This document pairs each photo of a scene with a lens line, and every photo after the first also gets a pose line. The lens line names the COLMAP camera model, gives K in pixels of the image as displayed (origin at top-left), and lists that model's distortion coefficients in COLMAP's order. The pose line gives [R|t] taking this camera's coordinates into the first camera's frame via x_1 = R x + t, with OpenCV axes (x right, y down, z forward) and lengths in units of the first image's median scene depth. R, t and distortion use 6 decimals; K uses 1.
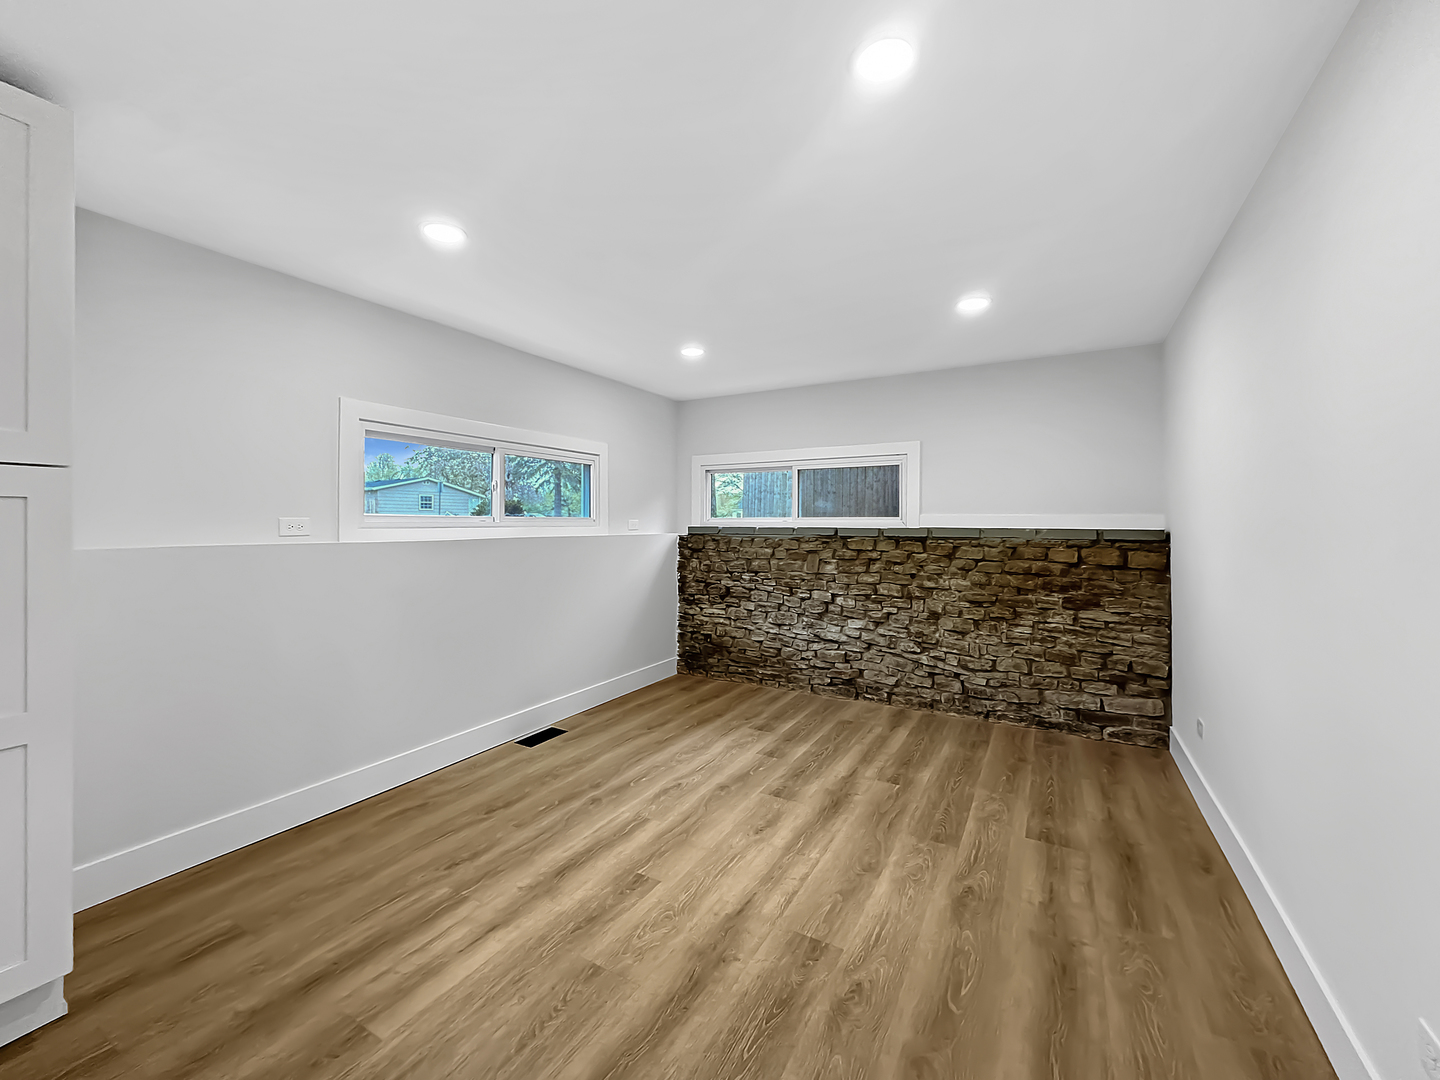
lens RADIAL K [[589.0, 0, 720.5], [0, 589.0, 534.2], [0, 0, 1]] dist [-0.000640, 0.000021]
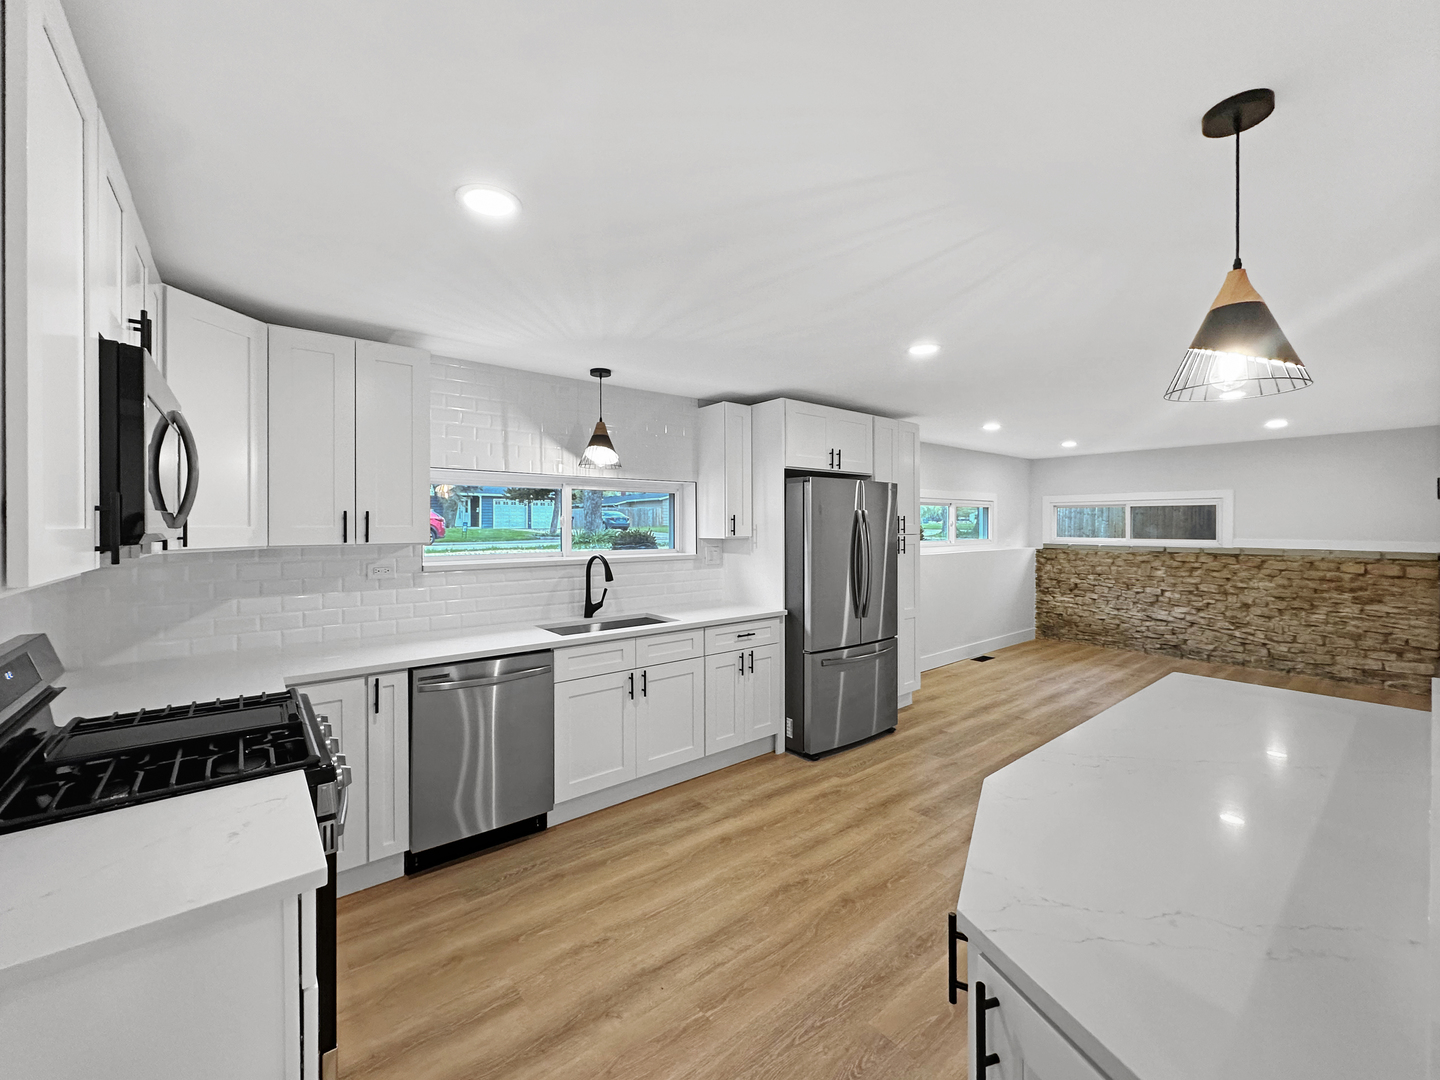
lens RADIAL K [[589.0, 0, 720.5], [0, 589.0, 534.2], [0, 0, 1]] dist [-0.000640, 0.000021]
pose [[0.933018, 0.004357, -0.359803, -0.350195], [-0.005235, 0.999985, -0.001466, -0.036844], [0.359791, 0.003251, 0.933027, -0.892873]]
